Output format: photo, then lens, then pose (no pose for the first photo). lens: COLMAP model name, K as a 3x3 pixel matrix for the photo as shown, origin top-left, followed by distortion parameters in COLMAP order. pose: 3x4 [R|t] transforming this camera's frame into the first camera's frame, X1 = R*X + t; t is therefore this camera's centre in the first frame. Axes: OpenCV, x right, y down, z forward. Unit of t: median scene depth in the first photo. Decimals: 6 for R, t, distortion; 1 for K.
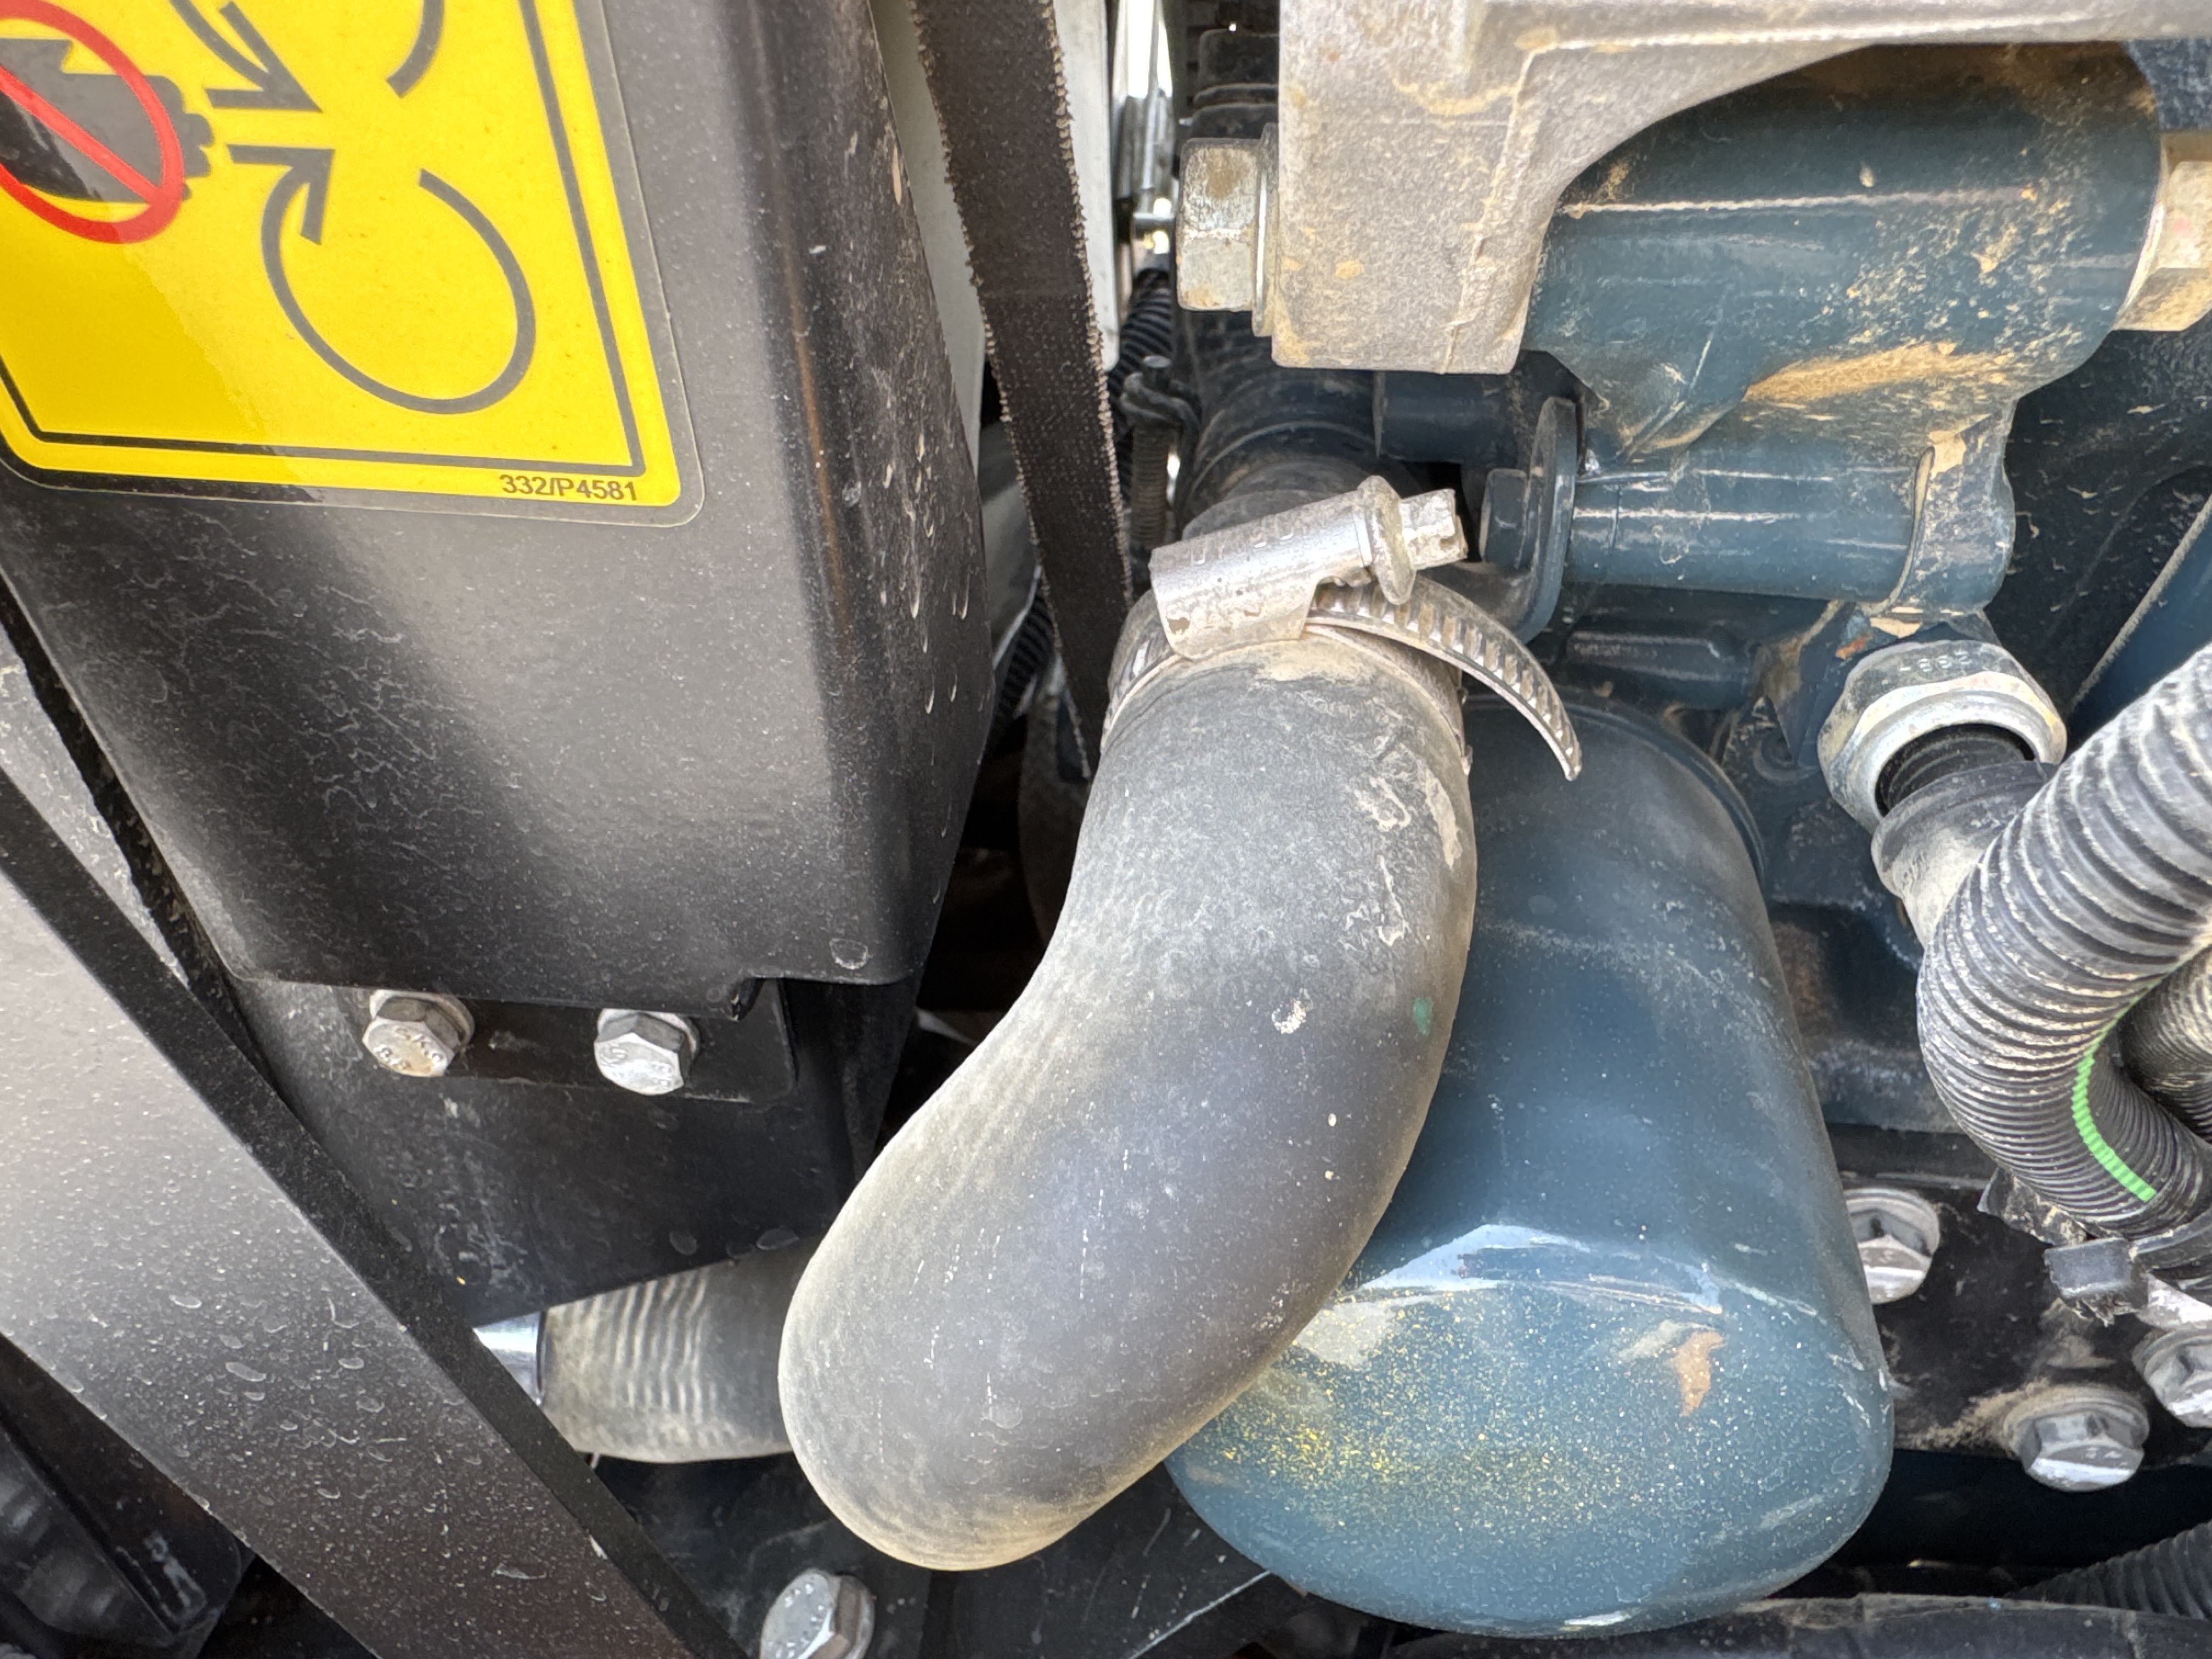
lens RADIAL K [[1581.8, 0, 1106.0], [0, 1581.8, 829.5], [0, 0, 1]] dist [-0.012307, 0.021056]
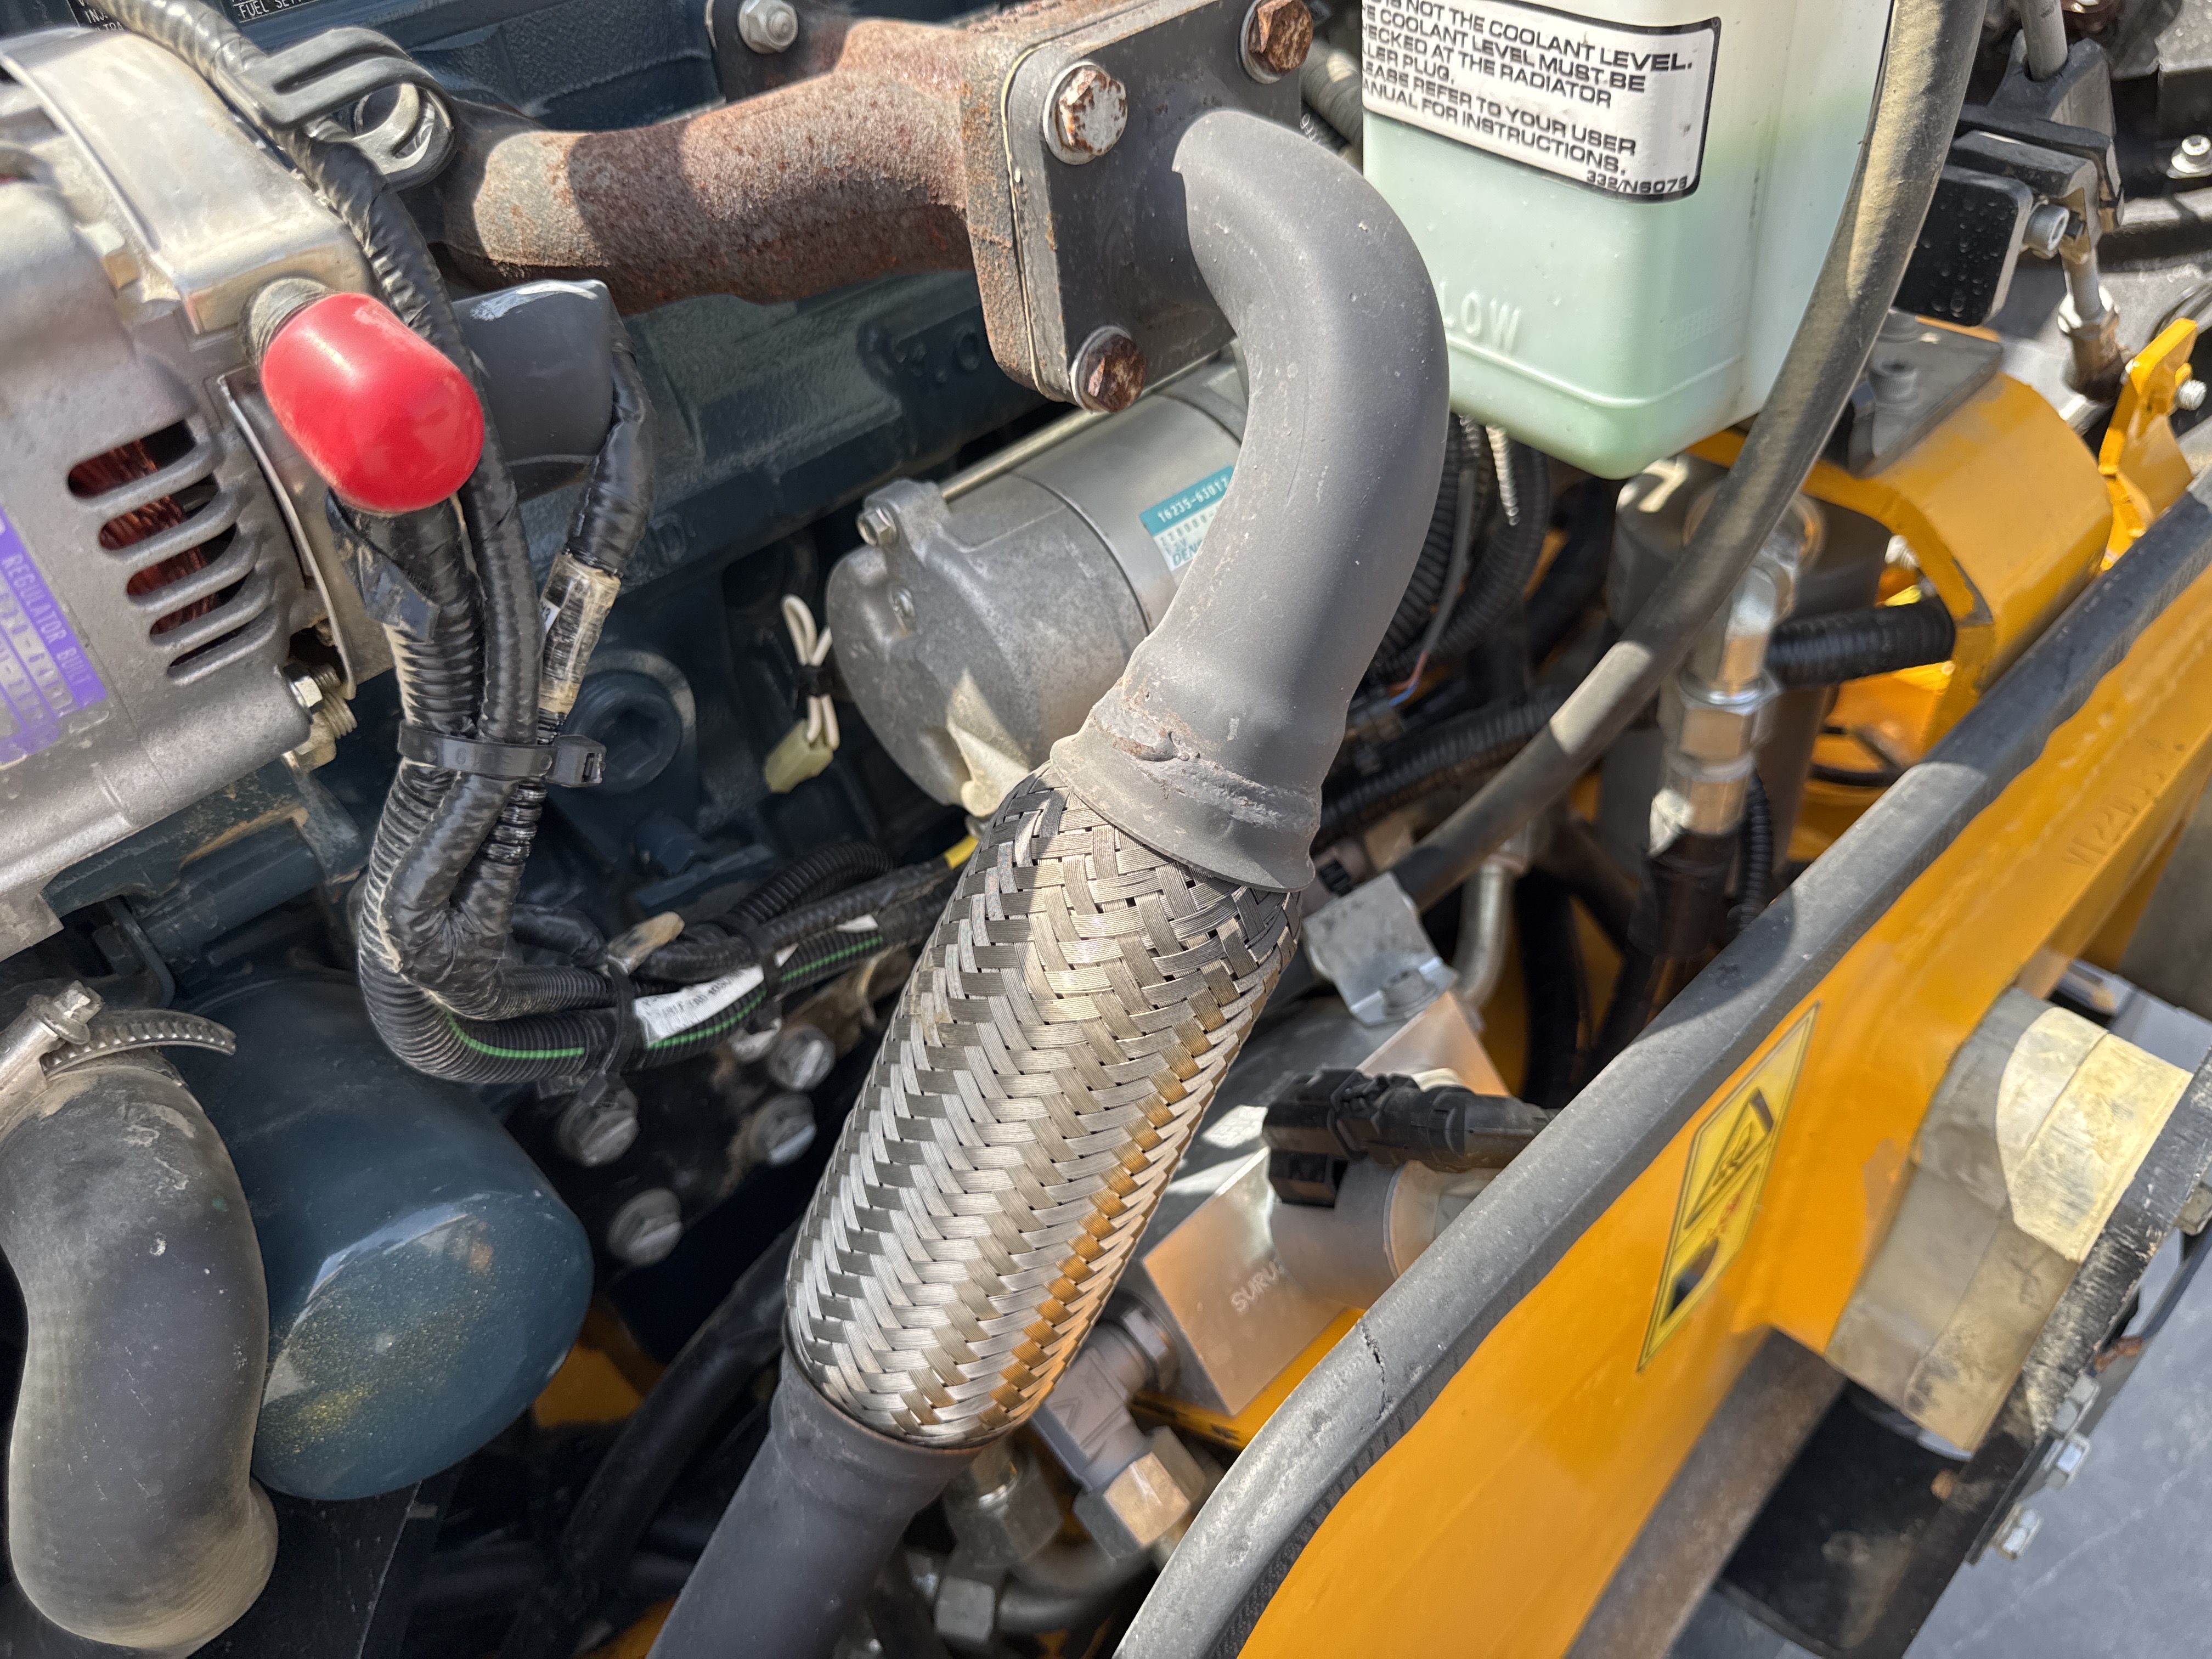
lens RADIAL K [[1700.8, 0, 1106.0], [0, 1700.8, 829.5], [0, 0, 1]] dist [-0.003057, -0.004481]
pose [[0.637819, -0.541152, 0.548033, -0.016238], [0.544936, 0.819924, 0.175414, -0.042813], [-0.544271, 0.186760, 0.817857, -1.455138]]
